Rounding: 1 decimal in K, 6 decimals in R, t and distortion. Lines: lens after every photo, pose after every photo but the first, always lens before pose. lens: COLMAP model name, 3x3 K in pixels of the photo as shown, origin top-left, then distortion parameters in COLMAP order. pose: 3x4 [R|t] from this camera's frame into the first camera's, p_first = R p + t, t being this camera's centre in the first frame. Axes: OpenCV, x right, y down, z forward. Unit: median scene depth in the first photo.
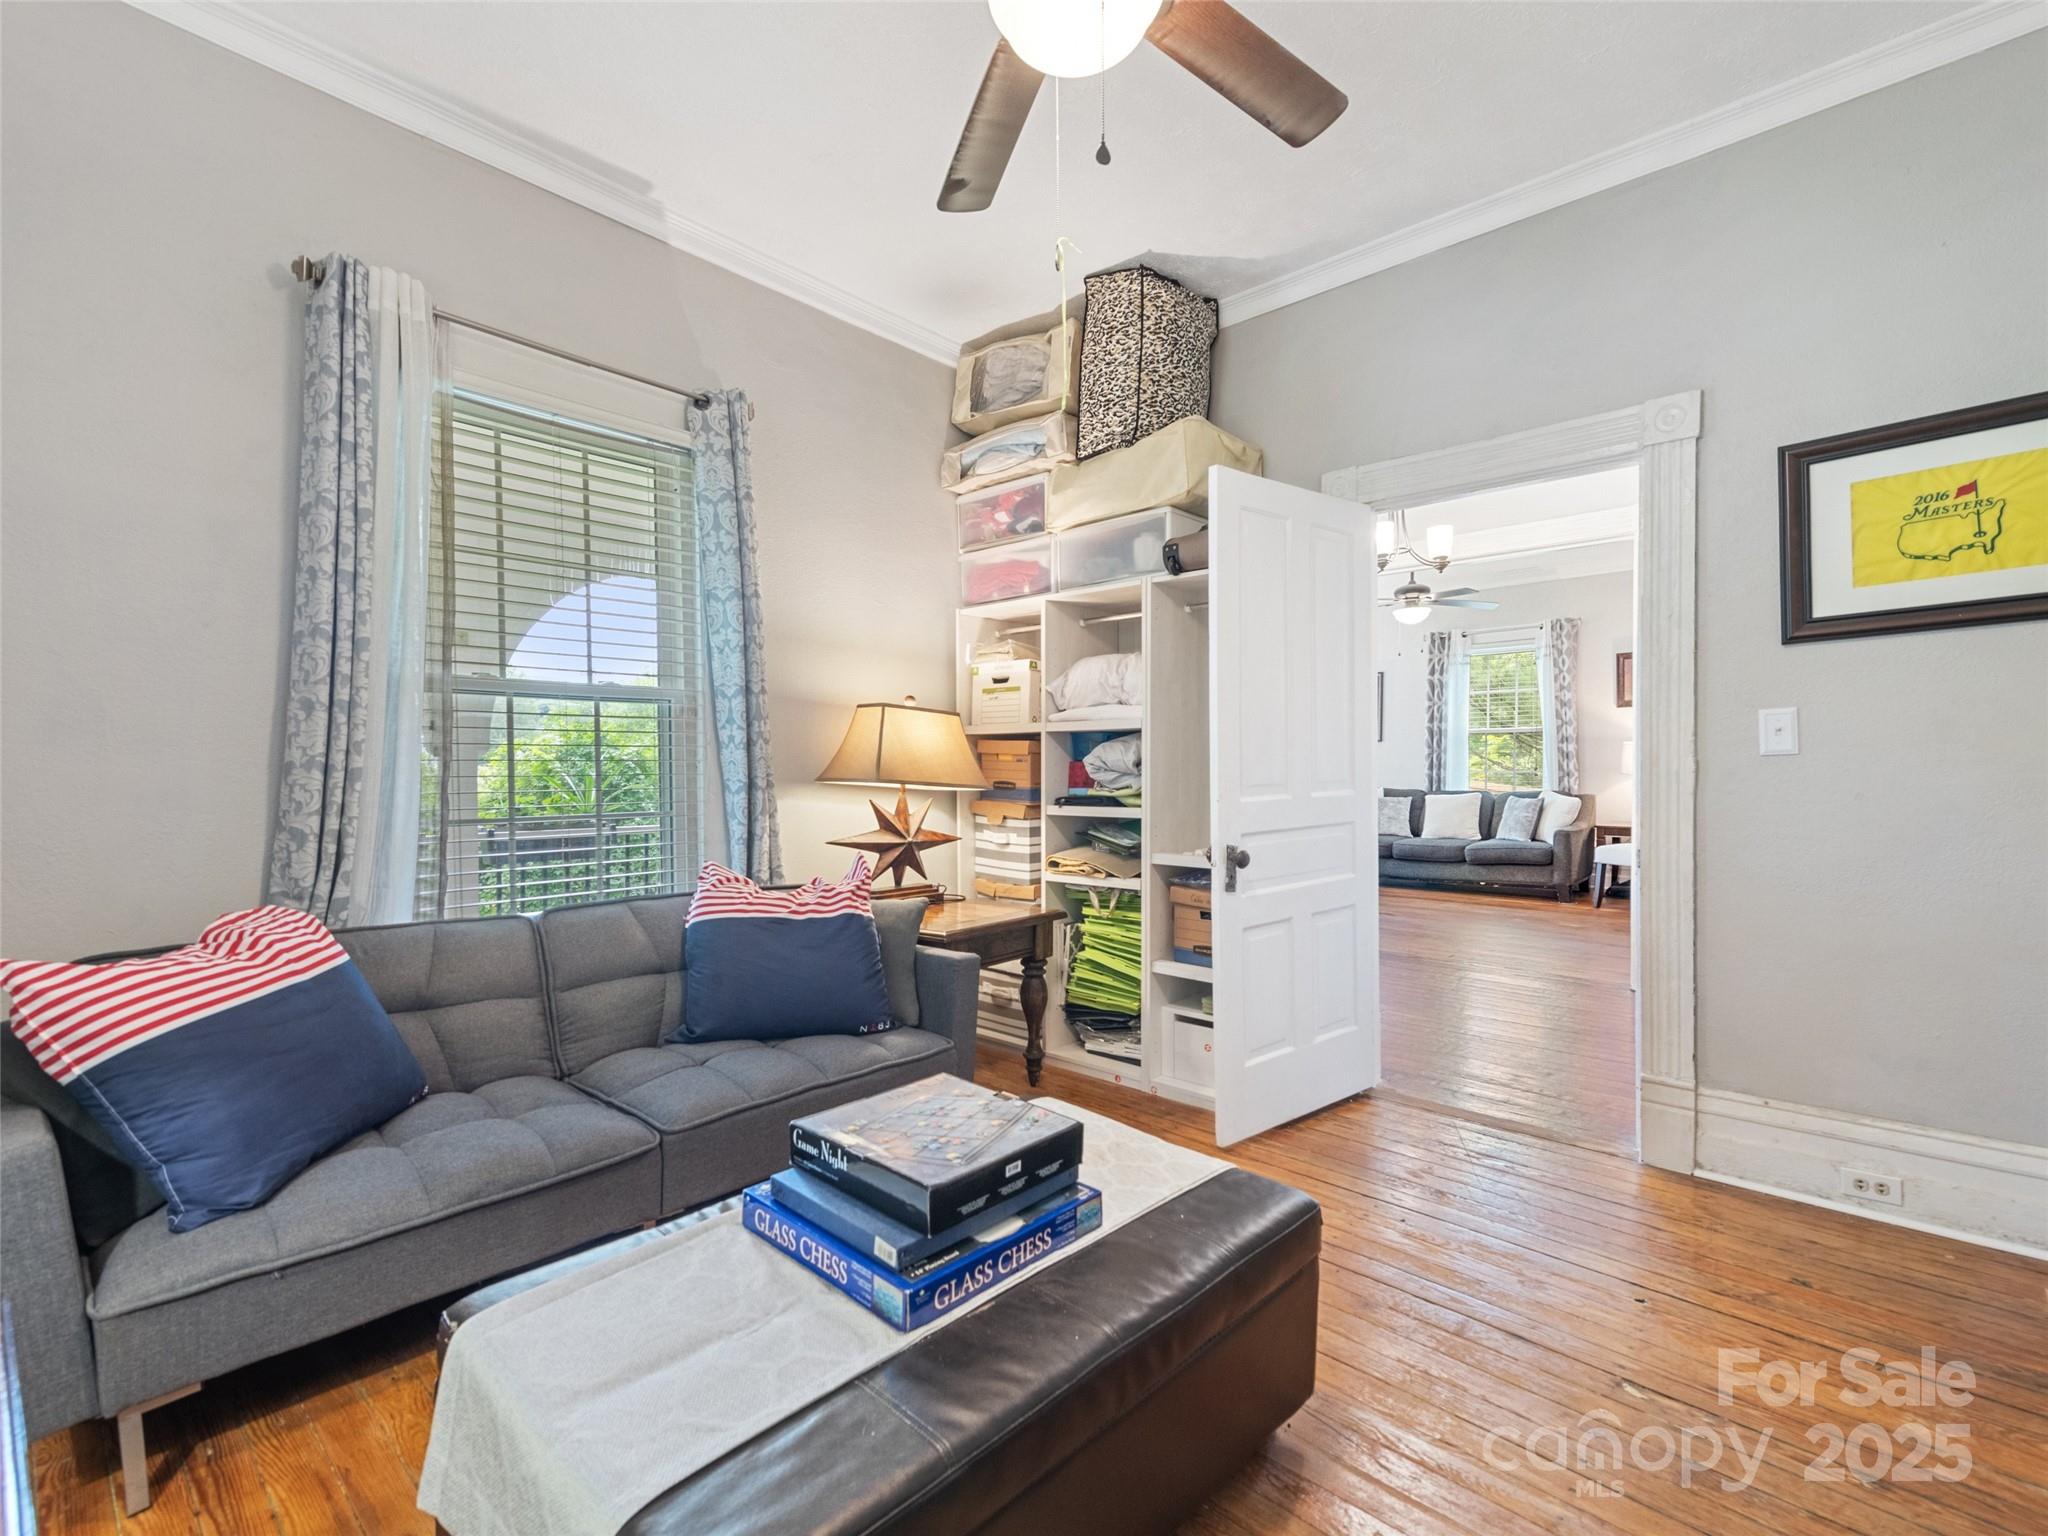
lens RADIAL K [[922.3, 0, 1008.7], [0, 922.3, 765.7], [0, 0, 1]] dist [0.002802, -0.000250]
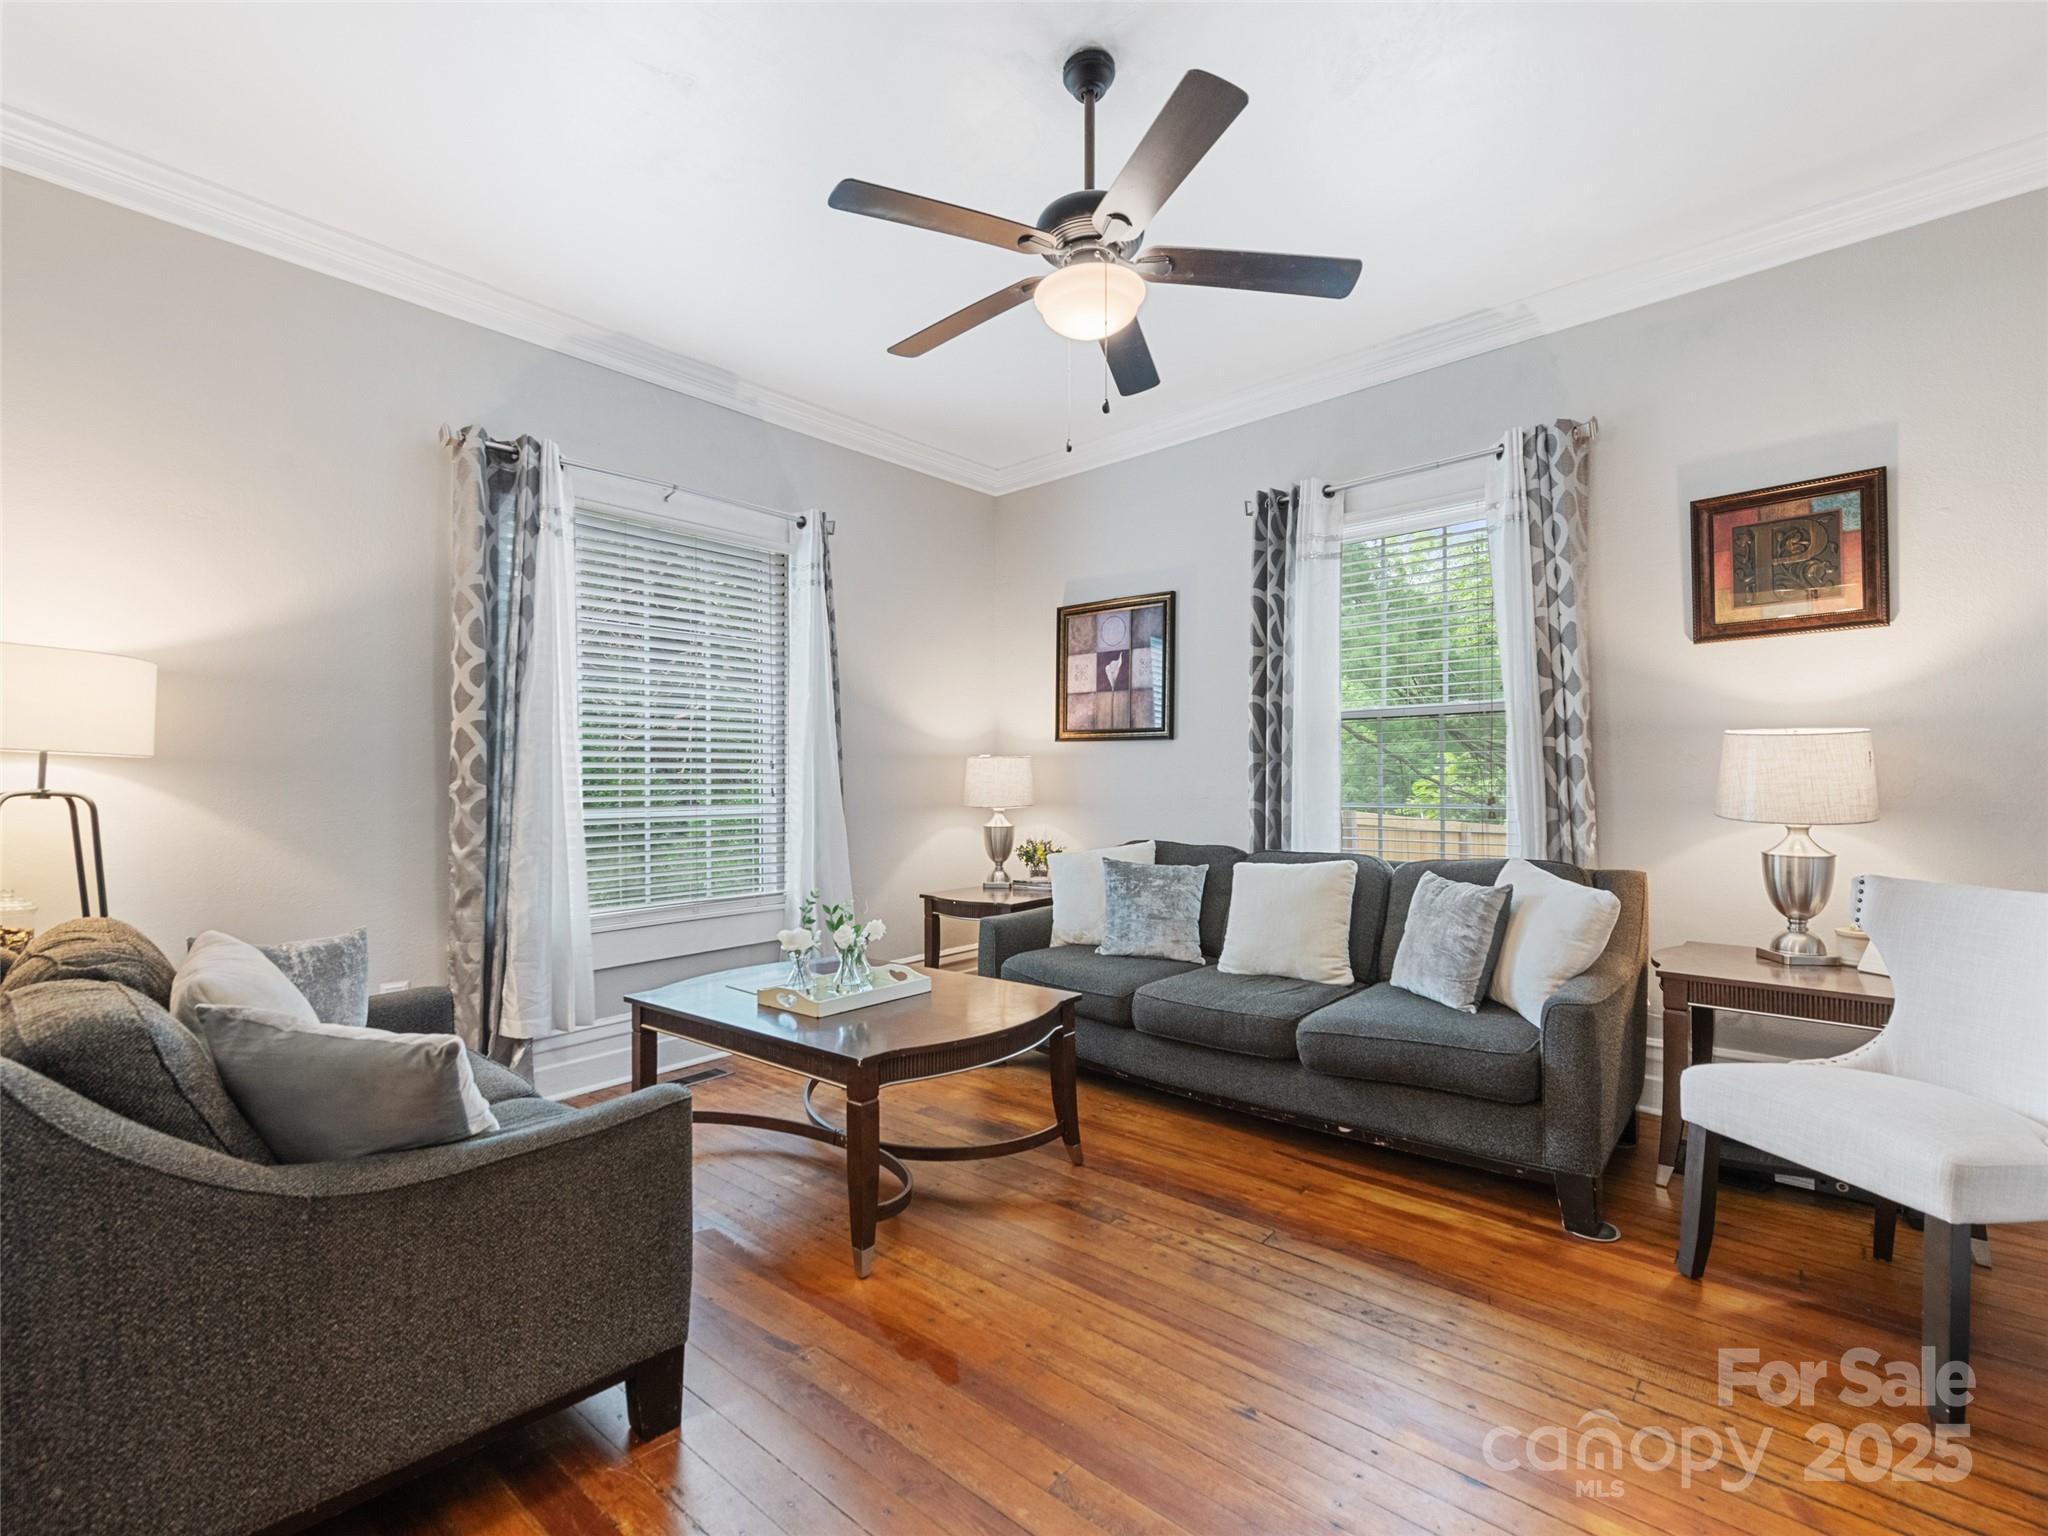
lens RADIAL K [[954.2, 0, 1020.9], [0, 954.2, 762.2], [0, 0, 1]] dist [0.012638, -0.000088]
pose [[0.998152, 0.003998, 0.060634, 0.348708], [-0.002498, 0.999689, -0.024807, -0.002550], [-0.060714, 0.024610, 0.997852, 0.607567]]
